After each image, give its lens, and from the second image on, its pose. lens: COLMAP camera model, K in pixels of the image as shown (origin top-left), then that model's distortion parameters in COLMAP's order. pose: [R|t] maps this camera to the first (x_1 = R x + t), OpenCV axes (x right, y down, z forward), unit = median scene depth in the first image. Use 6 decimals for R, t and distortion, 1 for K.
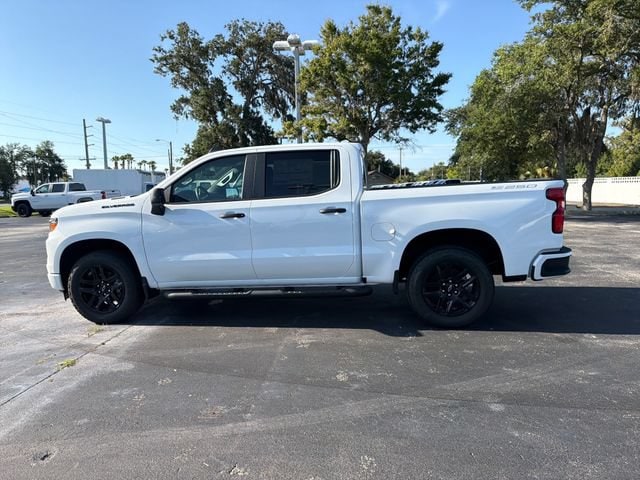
lens RADIAL K [[444.8, 0, 317.0], [0, 444.8, 254.9], [0, 0, 1]] dist [0.065083, -0.081438]
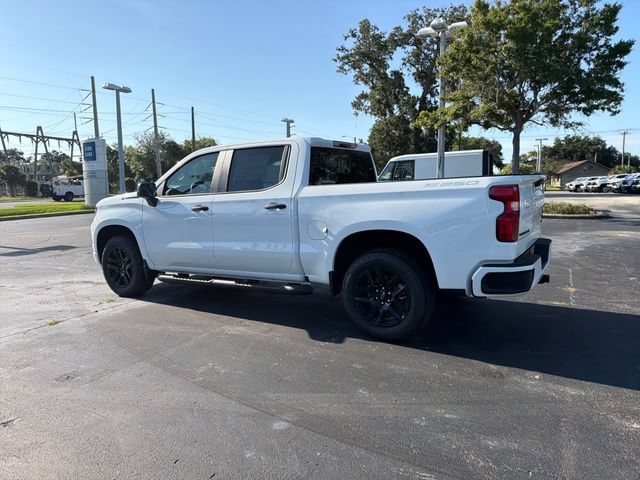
lens RADIAL K [[444.8, 0, 317.0], [0, 444.8, 254.9], [0, 0, 1]] dist [0.065083, -0.081438]
pose [[0.915613, 0.068001, -0.396269, 0.135938], [-0.061663, 0.997684, 0.028728, -0.006651], [0.397305, -0.001868, 0.917685, 0.031680]]
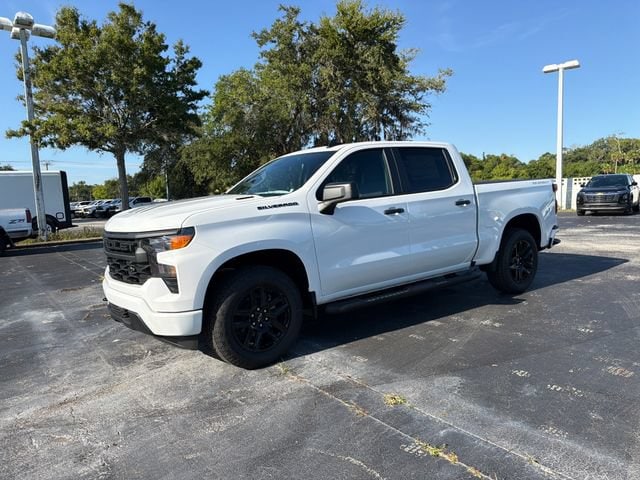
lens RADIAL K [[455.2, 0, 313.4], [0, 455.2, 242.3], [0, 0, 1]] dist [0.039931, -0.037199]
pose [[0.736388, -0.077619, 0.672093, -0.262295], [0.127130, 0.991577, -0.024775, -0.005370], [-0.664508, 0.103687, 0.740053, 0.107553]]
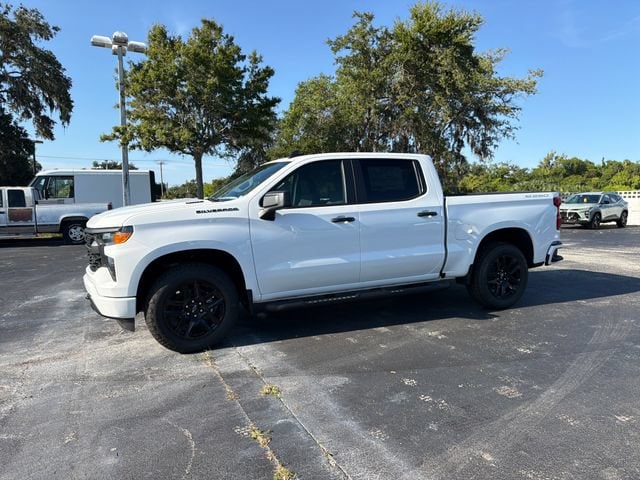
lens RADIAL K [[455.2, 0, 313.4], [0, 455.2, 242.3], [0, 0, 1]] dist [0.039931, -0.037199]
pose [[0.862160, -0.031916, 0.505630, -0.205780], [0.065862, 0.996605, -0.049396, 0.002306], [-0.502337, 0.075889, 0.861335, 0.042038]]
